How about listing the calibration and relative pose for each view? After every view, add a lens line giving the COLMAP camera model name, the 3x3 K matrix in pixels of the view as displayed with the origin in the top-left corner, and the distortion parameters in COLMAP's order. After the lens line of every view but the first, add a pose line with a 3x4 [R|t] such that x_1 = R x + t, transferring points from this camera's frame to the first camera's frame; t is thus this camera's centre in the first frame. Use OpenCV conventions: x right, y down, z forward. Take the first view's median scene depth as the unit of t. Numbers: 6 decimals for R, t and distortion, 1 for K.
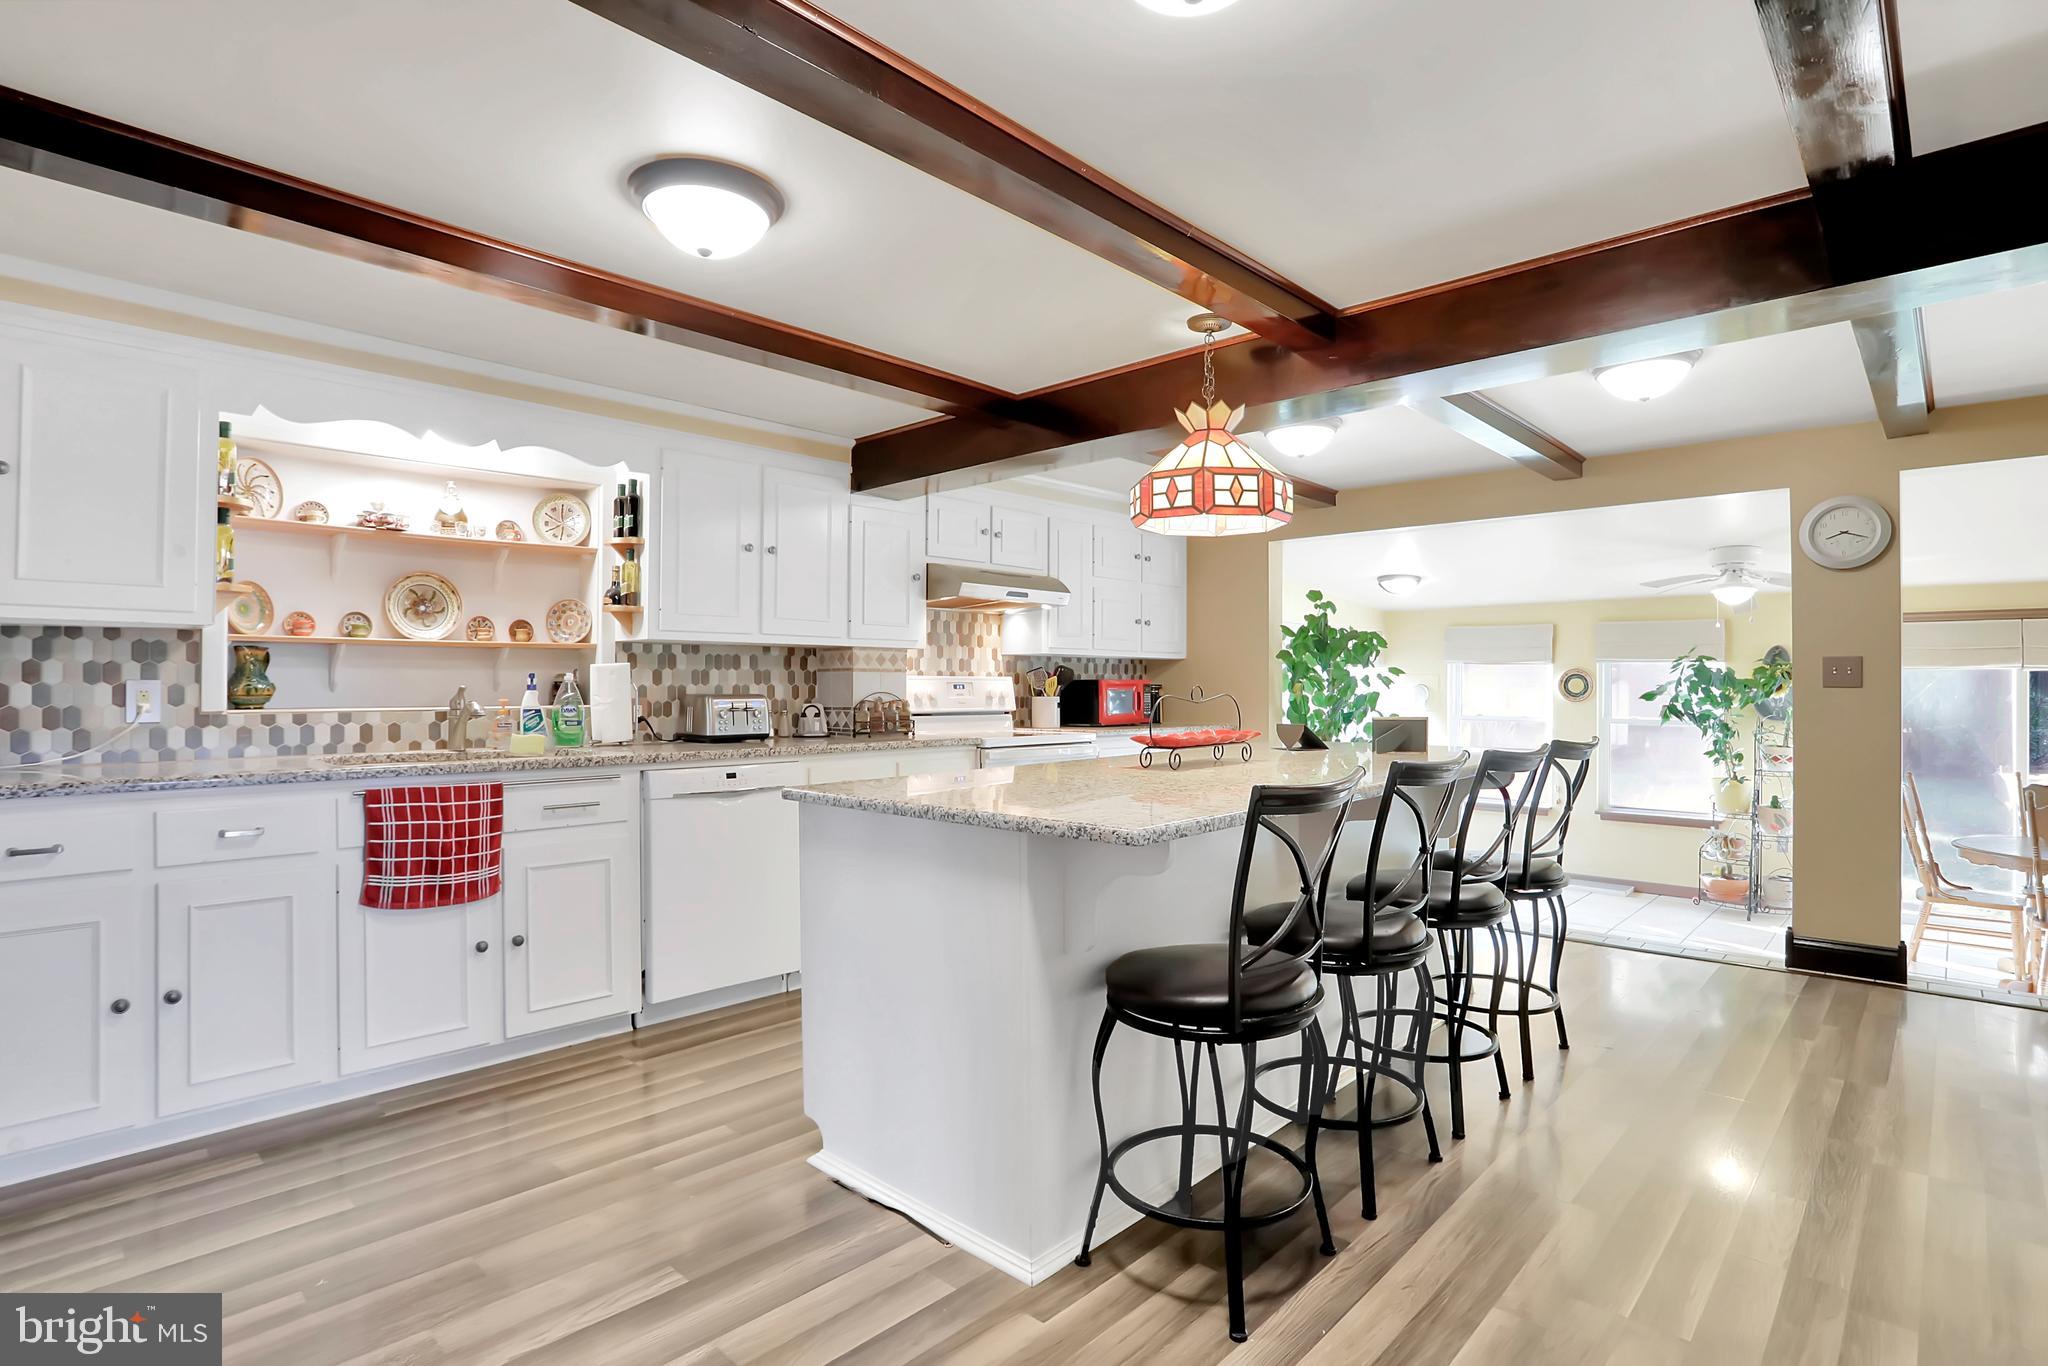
lens RADIAL K [[1023.4, 0, 1002.4], [0, 1023.4, 684.4], [0, 0, 1]] dist [-0.058933, 0.026954]
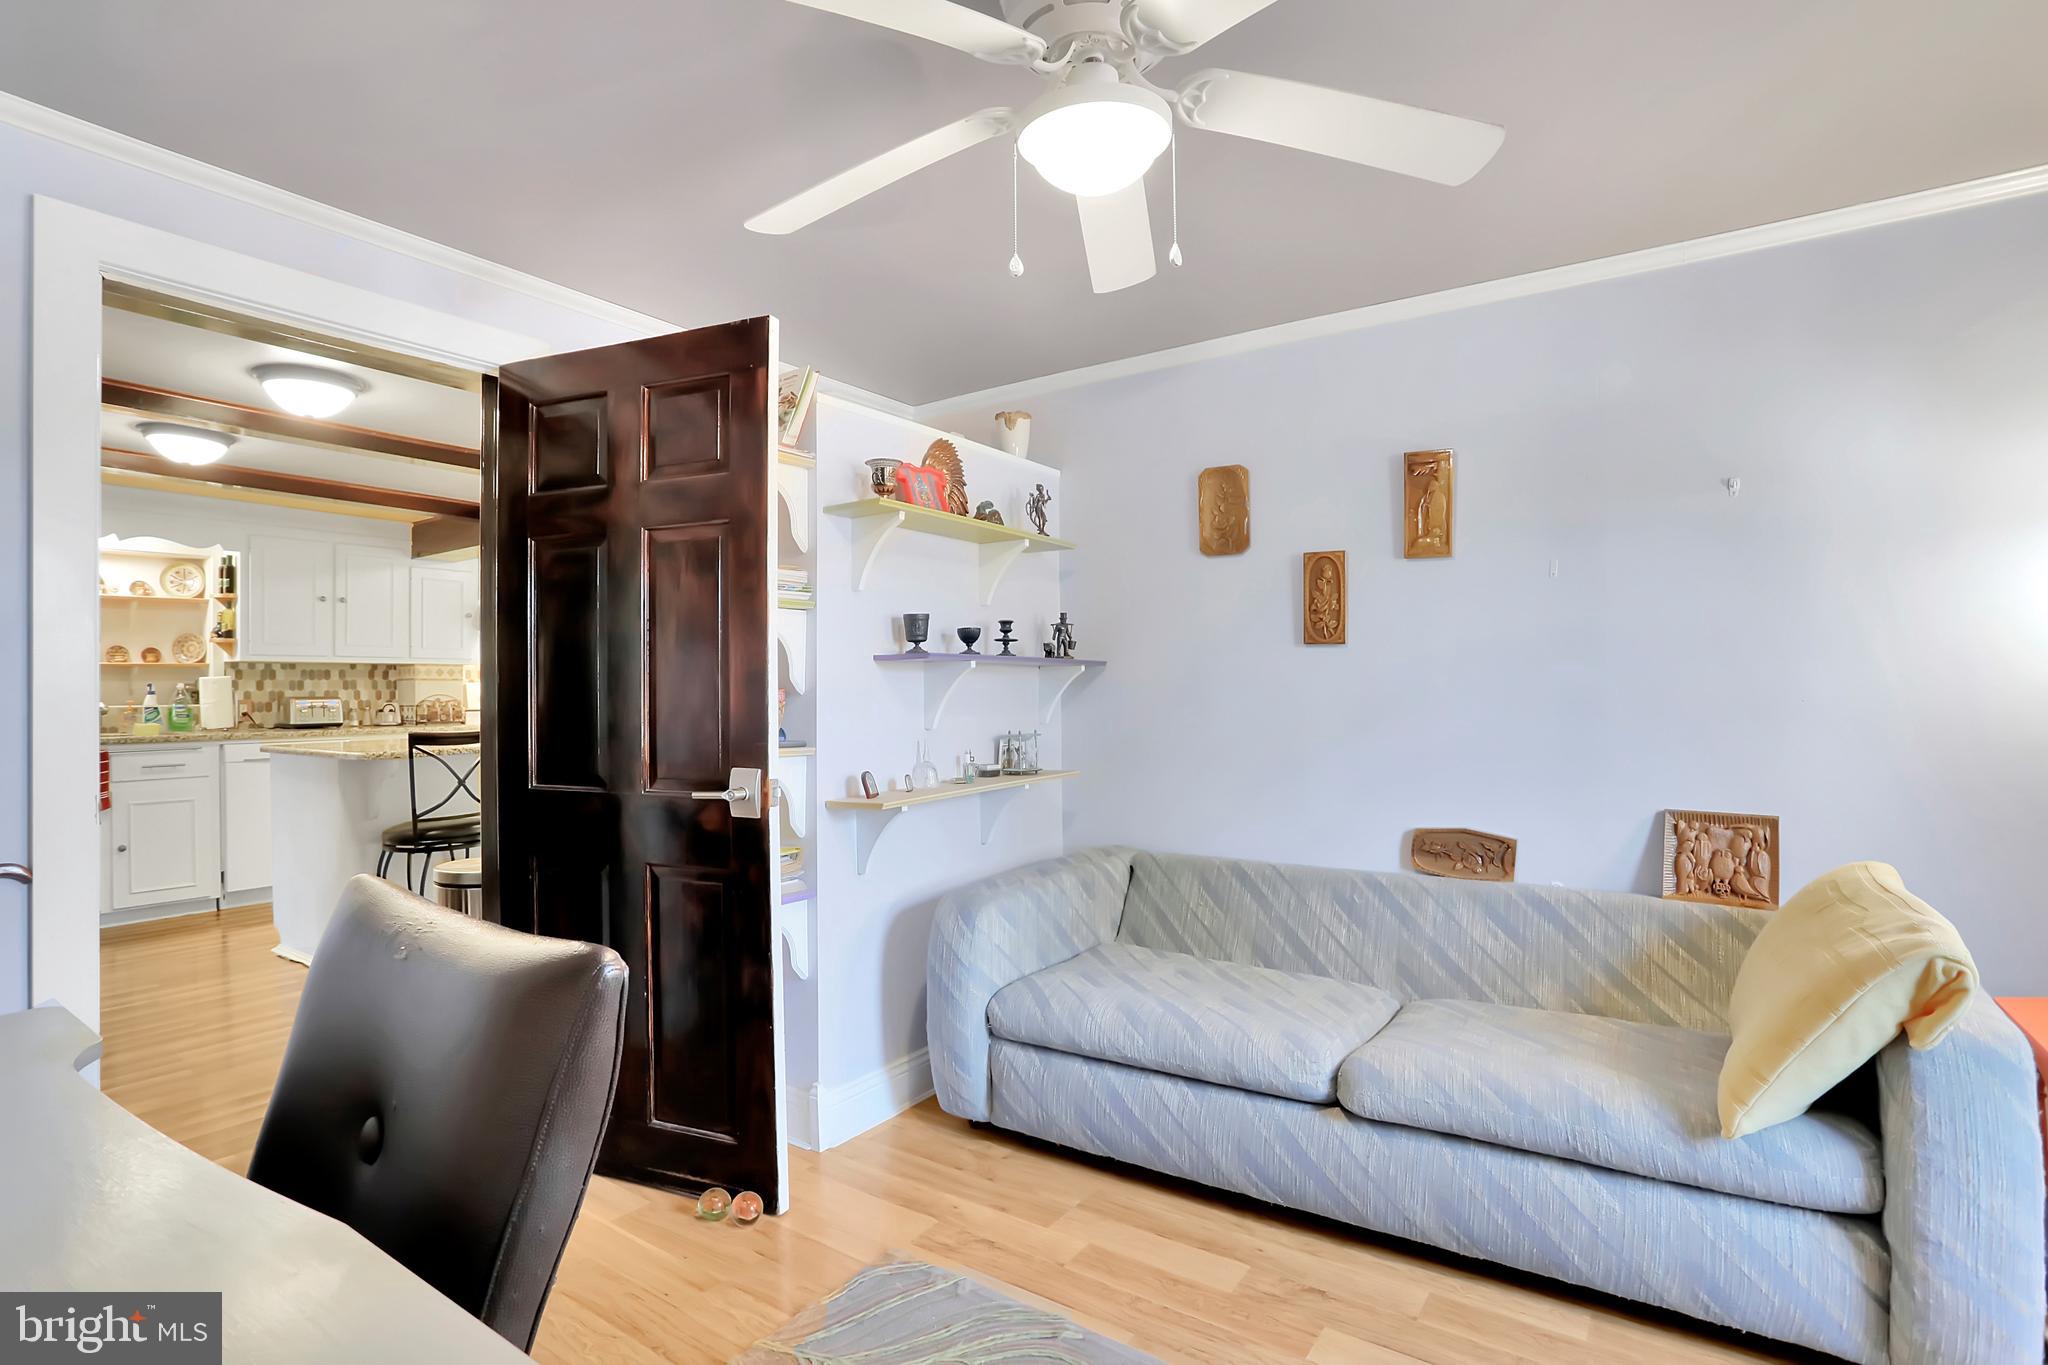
lens RADIAL K [[995.7, 0, 1019.1], [0, 995.7, 689.5], [0, 0, 1]] dist [-0.039940, 0.001160]
pose [[0.986581, -0.006755, 0.163131, 0.546861], [0.006578, 0.999977, 0.001624, 0.003710], [-0.163138, -0.000529, 0.986603, -0.605261]]
